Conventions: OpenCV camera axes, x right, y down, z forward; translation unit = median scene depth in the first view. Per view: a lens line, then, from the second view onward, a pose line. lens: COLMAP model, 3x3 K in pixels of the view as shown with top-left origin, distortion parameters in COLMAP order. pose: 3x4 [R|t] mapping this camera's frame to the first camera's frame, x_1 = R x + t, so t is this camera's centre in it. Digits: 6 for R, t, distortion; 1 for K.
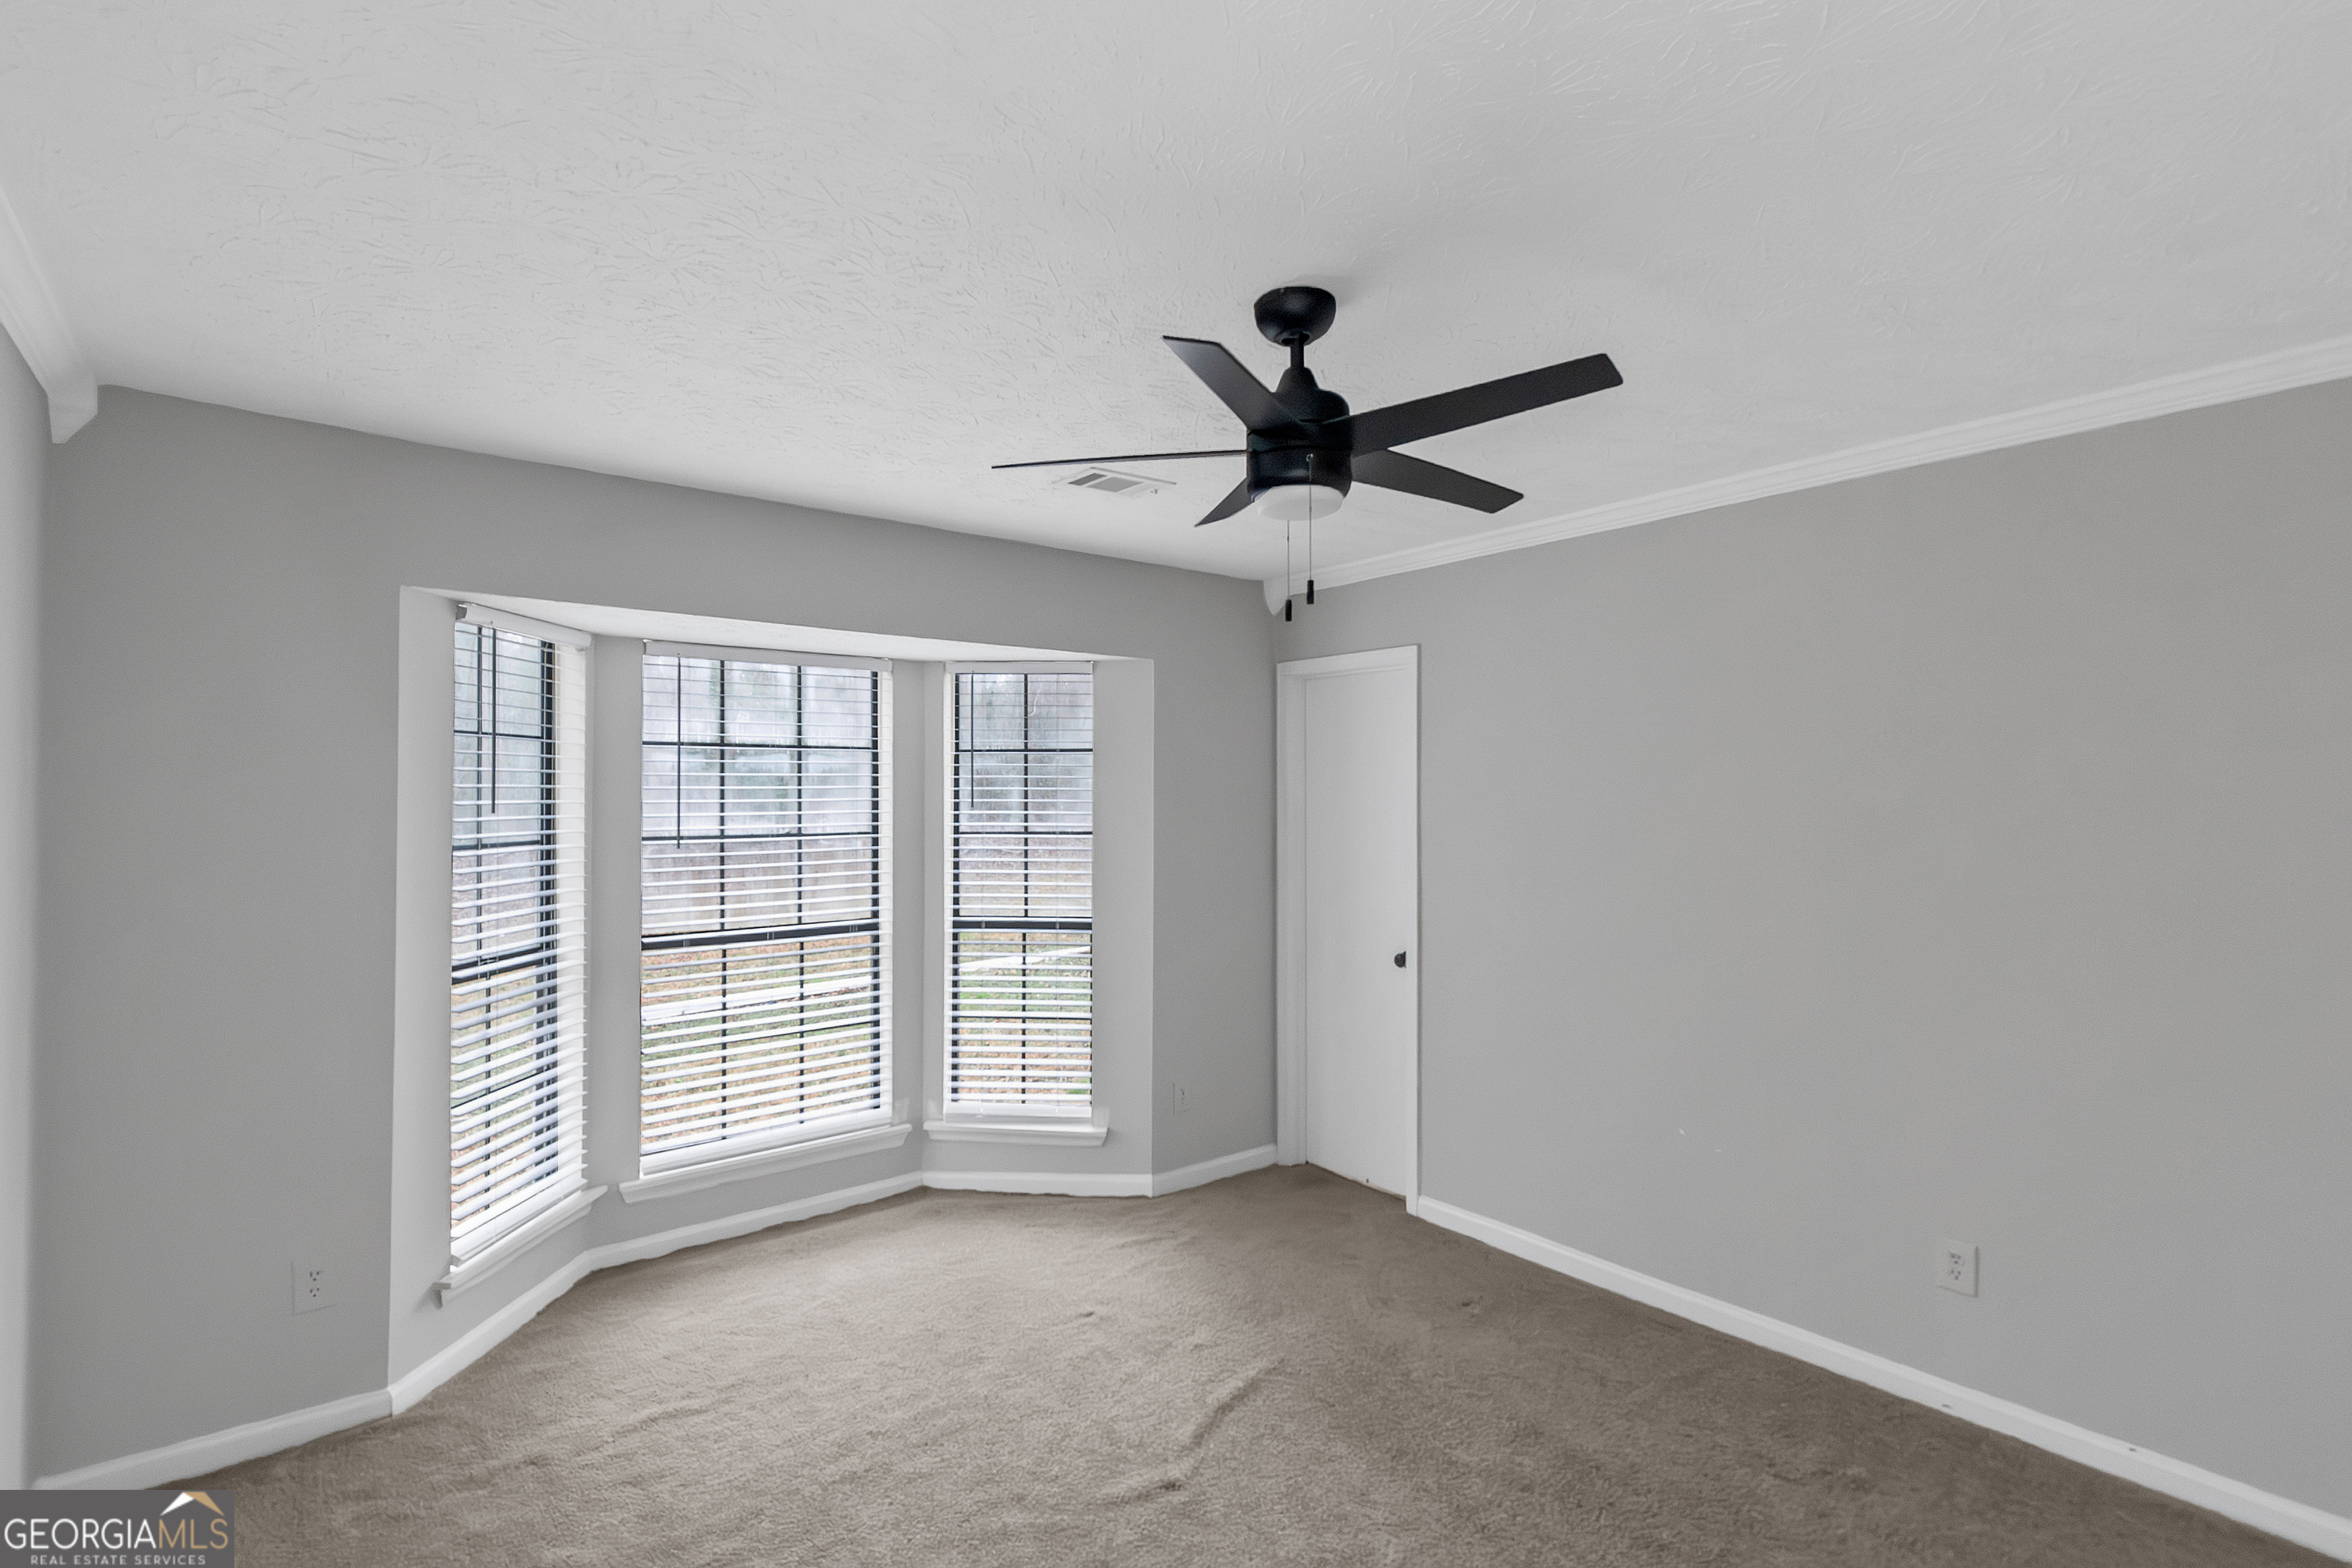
lens RADIAL K [[1089.3, 0, 1180.5], [0, 1089.3, 807.8], [0, 0, 1]] dist [0.000819, -0.000301]
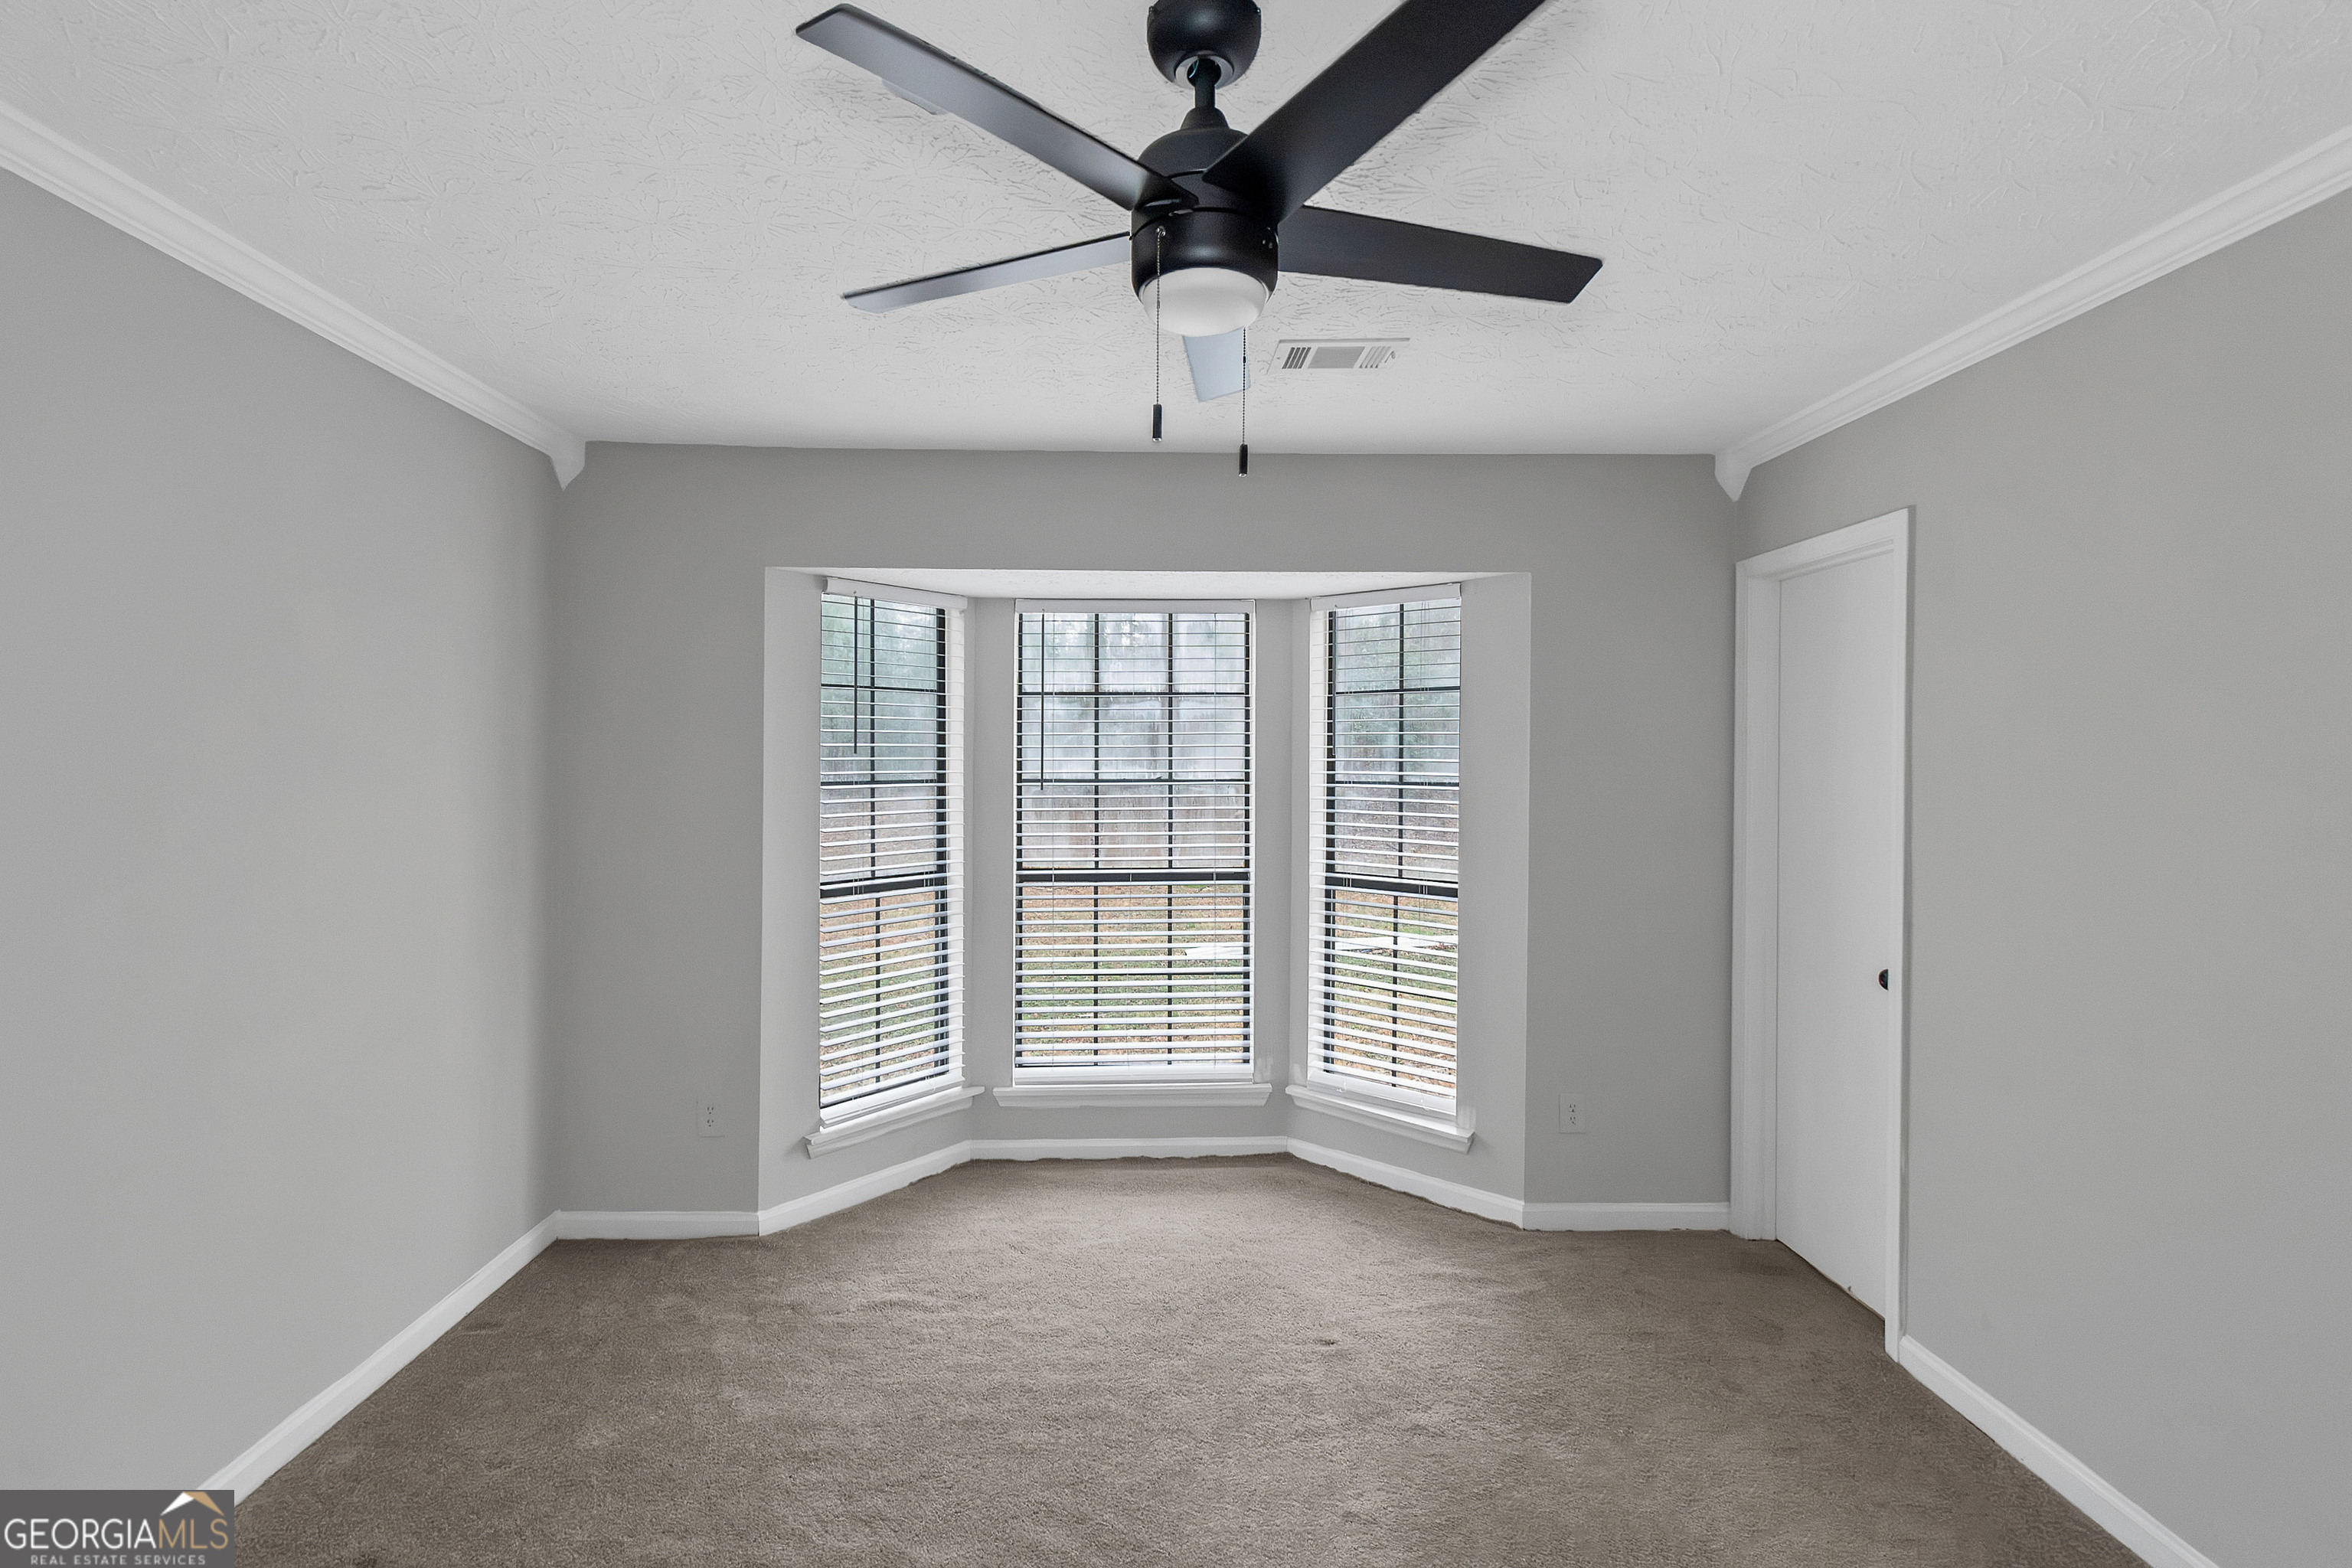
lens RADIAL K [[1067.8, 0, 1171.4], [0, 1067.8, 778.9], [0, 0, 1]] dist [0.001189, -0.000040]
pose [[0.797027, 0.014289, -0.603775, 0.261745], [-0.008275, 0.999885, 0.012740, 0.011351], [0.603888, -0.005158, 0.797053, 0.215723]]
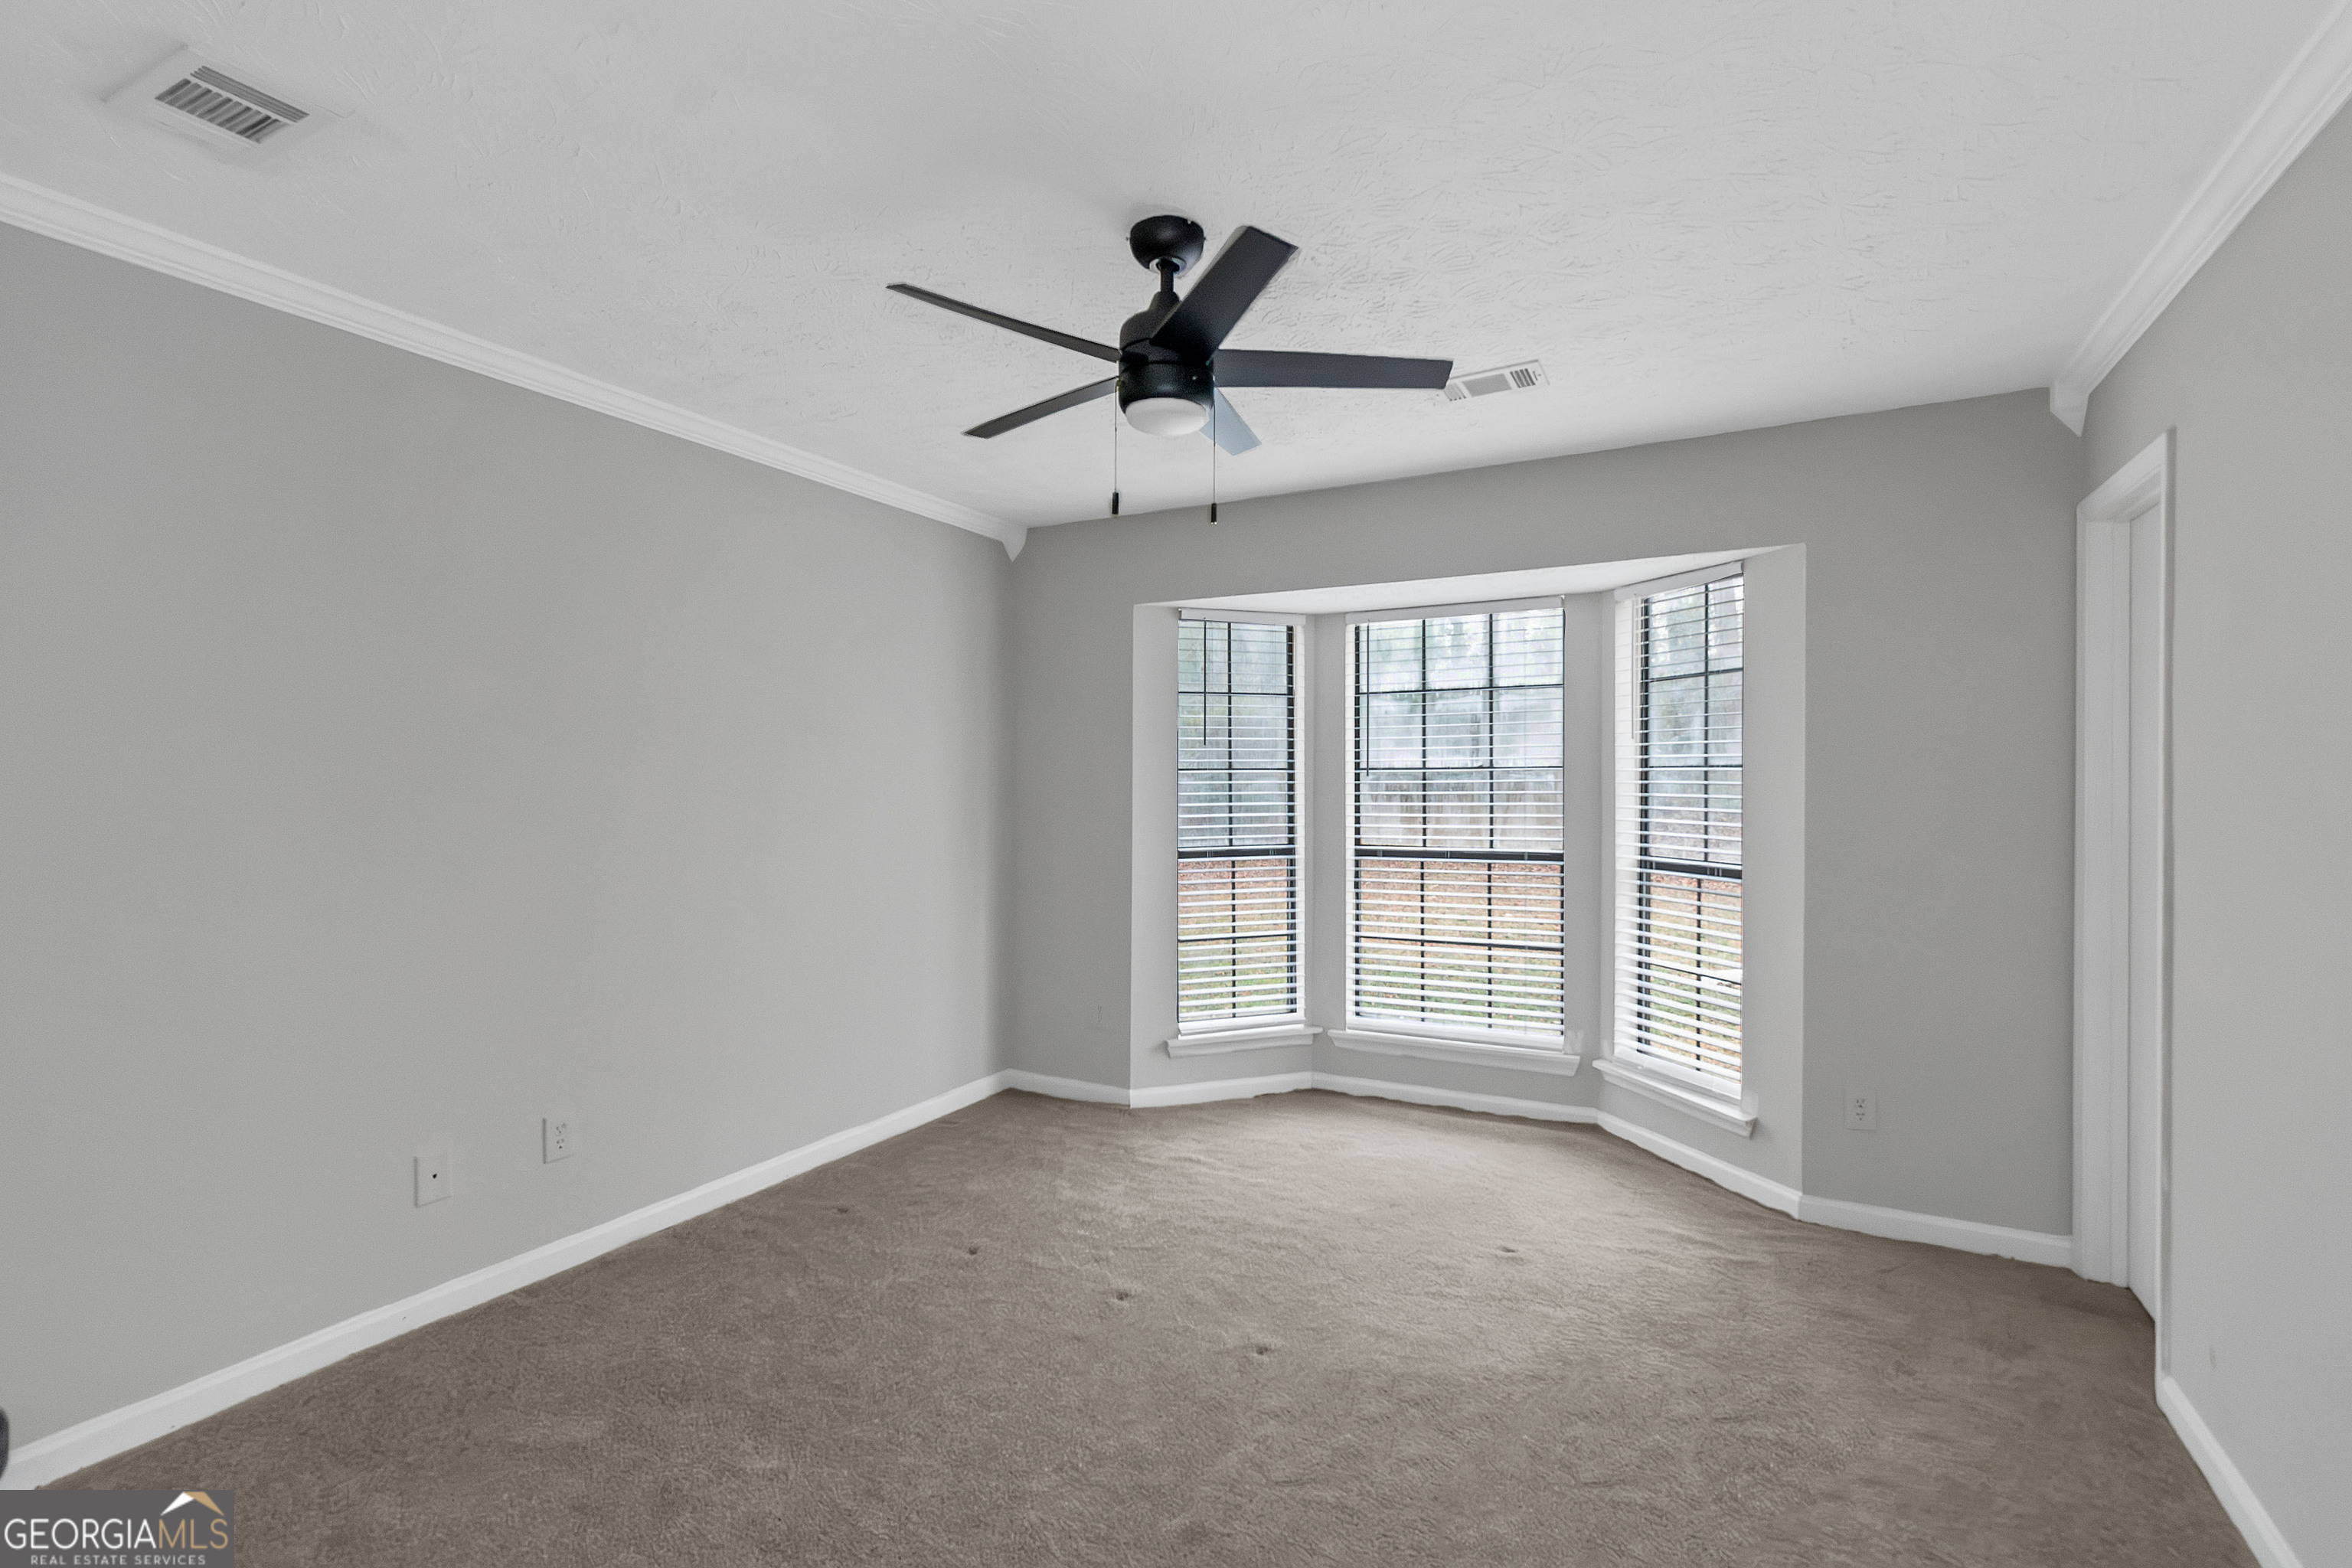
lens RADIAL K [[1091.5, 0, 1185.1], [0, 1091.5, 789.7], [0, 0, 1]] dist [0.001339, -0.000182]
pose [[0.384170, 0.008482, -0.923223, 0.573680], [-0.005461, 0.999961, 0.006914, 0.043428], [0.923246, 0.002386, 0.384202, 0.300511]]
